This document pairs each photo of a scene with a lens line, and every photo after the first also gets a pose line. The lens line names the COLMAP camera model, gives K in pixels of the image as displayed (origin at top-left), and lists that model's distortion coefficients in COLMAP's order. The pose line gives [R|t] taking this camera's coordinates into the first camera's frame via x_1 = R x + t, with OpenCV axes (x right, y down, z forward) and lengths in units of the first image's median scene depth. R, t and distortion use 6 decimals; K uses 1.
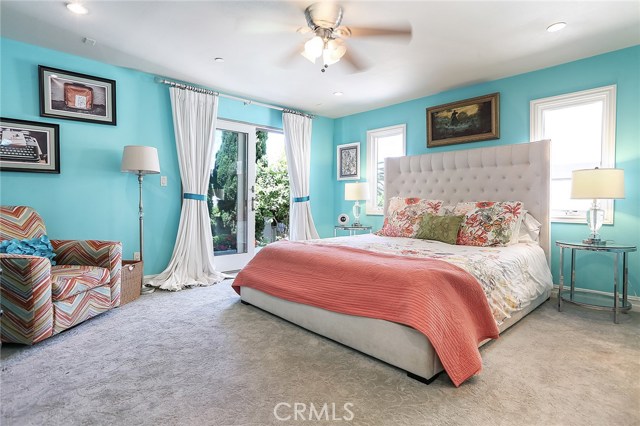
lens RADIAL K [[334.8, 0, 320.4], [0, 334.8, 212.9], [0, 0, 1]] dist [-0.003964, -0.000831]
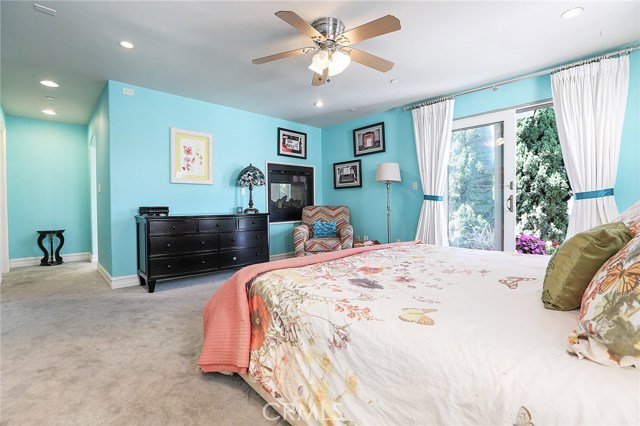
lens RADIAL K [[281.7, 0, 320.6], [0, 281.7, 209.5], [0, 0, 1]] dist [0.001986, 0.000306]
pose [[0.065421, 0.008896, -0.997818, 0.653724], [-0.023582, 0.999695, 0.007366, -0.007009], [0.997579, 0.023049, 0.065611, 0.673172]]
